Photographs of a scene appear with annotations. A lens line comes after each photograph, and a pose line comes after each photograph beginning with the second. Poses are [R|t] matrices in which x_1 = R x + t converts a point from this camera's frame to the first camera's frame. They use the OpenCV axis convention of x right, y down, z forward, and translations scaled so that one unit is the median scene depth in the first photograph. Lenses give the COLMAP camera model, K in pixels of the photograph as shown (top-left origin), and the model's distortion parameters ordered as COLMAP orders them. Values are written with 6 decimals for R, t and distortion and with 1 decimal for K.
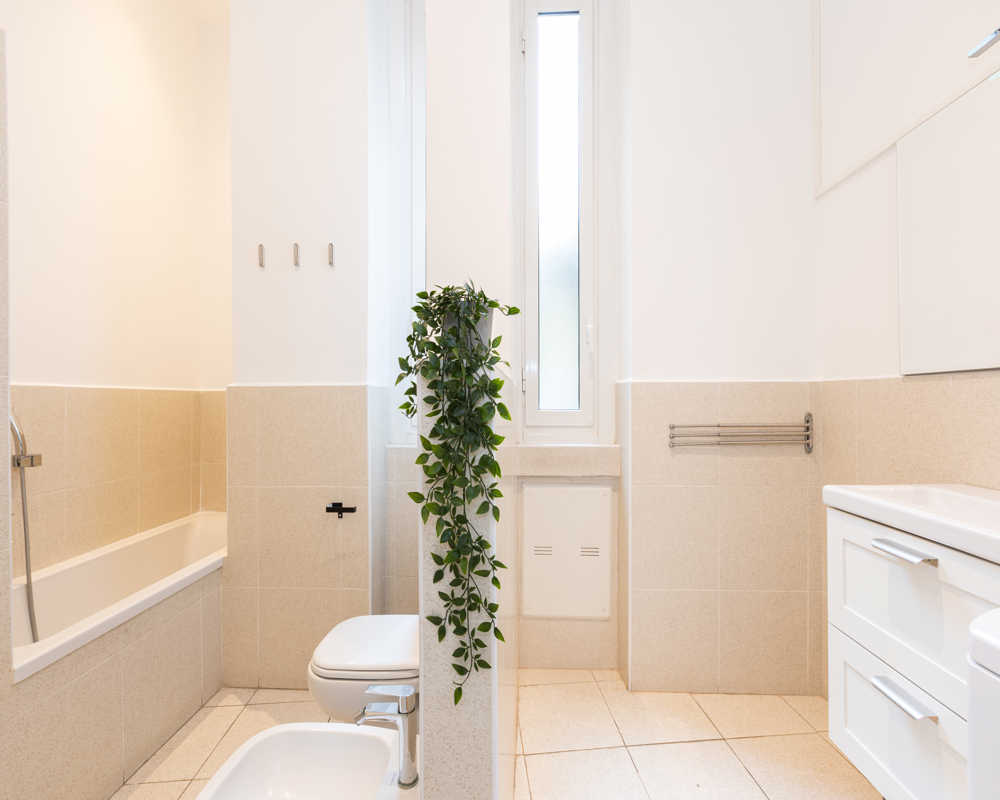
lens RADIAL K [[455.4, 0, 503.6], [0, 455.4, 400.9], [0, 0, 1]] dist [0.000154, -0.000483]
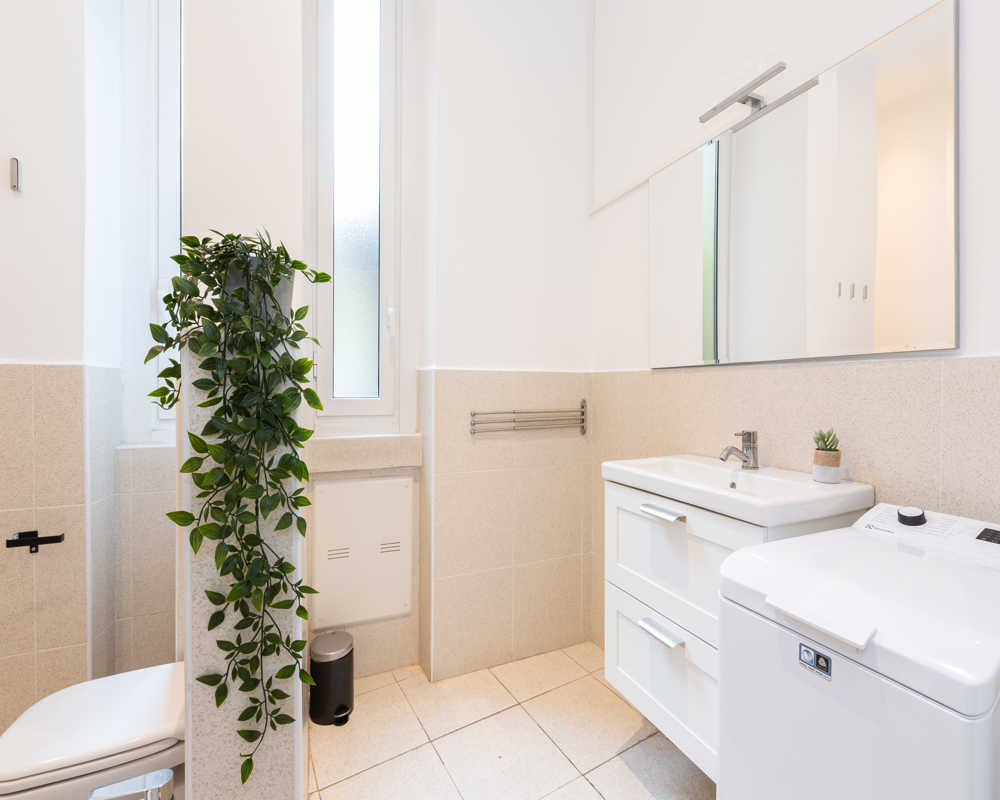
lens RADIAL K [[455.4, 0, 505.5], [0, 455.4, 392.2], [0, 0, 1]] dist [0.000154, -0.000483]
pose [[0.895139, 0.001940, 0.445783, -0.039597], [-0.004953, 0.999972, 0.005595, 0.003292], [-0.445760, -0.007216, 0.895124, 0.092259]]
